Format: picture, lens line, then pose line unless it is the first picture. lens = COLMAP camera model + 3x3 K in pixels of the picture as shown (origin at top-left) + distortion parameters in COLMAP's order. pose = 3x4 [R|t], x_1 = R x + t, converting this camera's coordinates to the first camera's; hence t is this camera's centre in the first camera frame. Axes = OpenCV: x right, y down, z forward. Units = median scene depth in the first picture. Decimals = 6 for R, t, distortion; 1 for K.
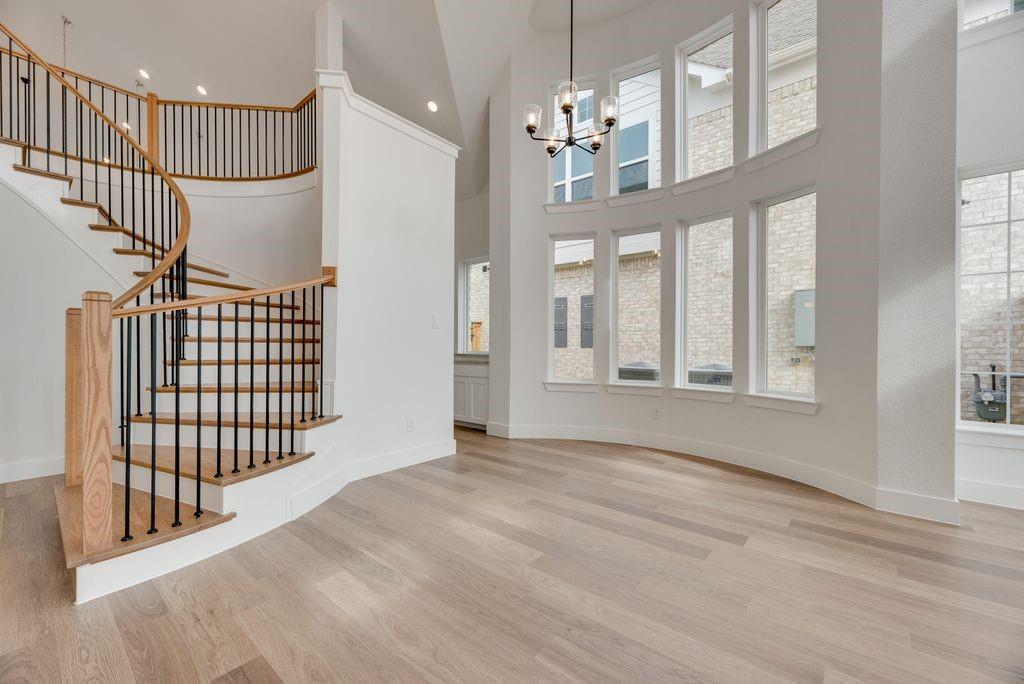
lens RADIAL K [[413.1, 0, 519.5], [0, 413.1, 346.8], [0, 0, 1]] dist [0.004729, 0.000619]
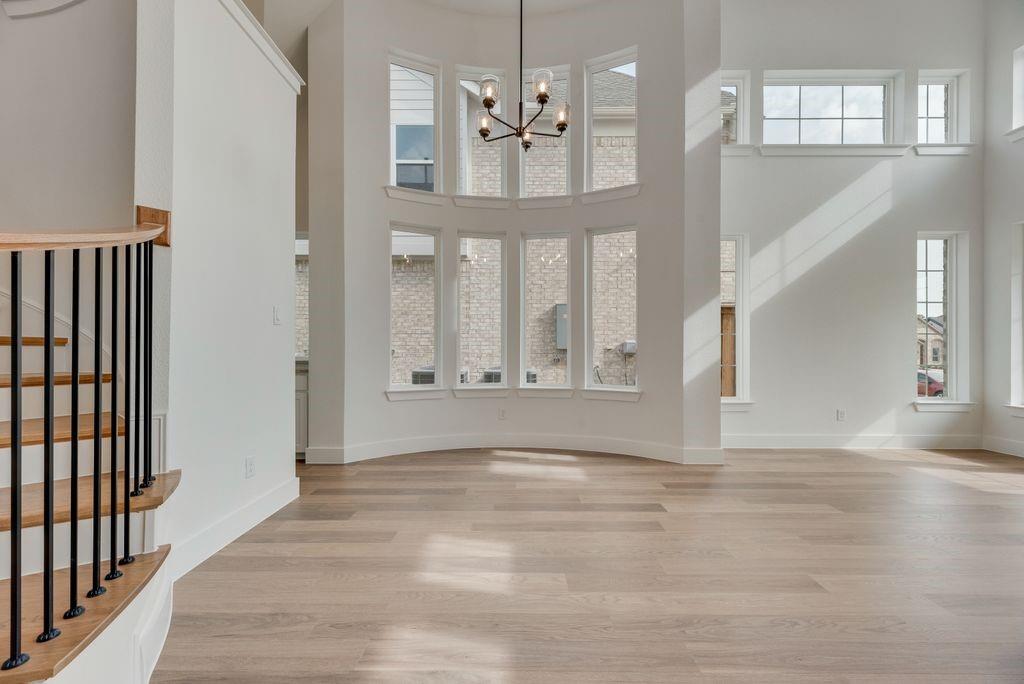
lens RADIAL K [[413.1, 0, 509.5], [0, 413.1, 347.9], [0, 0, 1]] dist [0.004729, 0.000619]
pose [[0.771255, 0.000418, 0.636527, -0.336842], [0.003696, 0.999980, -0.005135, 0.001217], [-0.636516, 0.006313, 0.771238, 0.198232]]
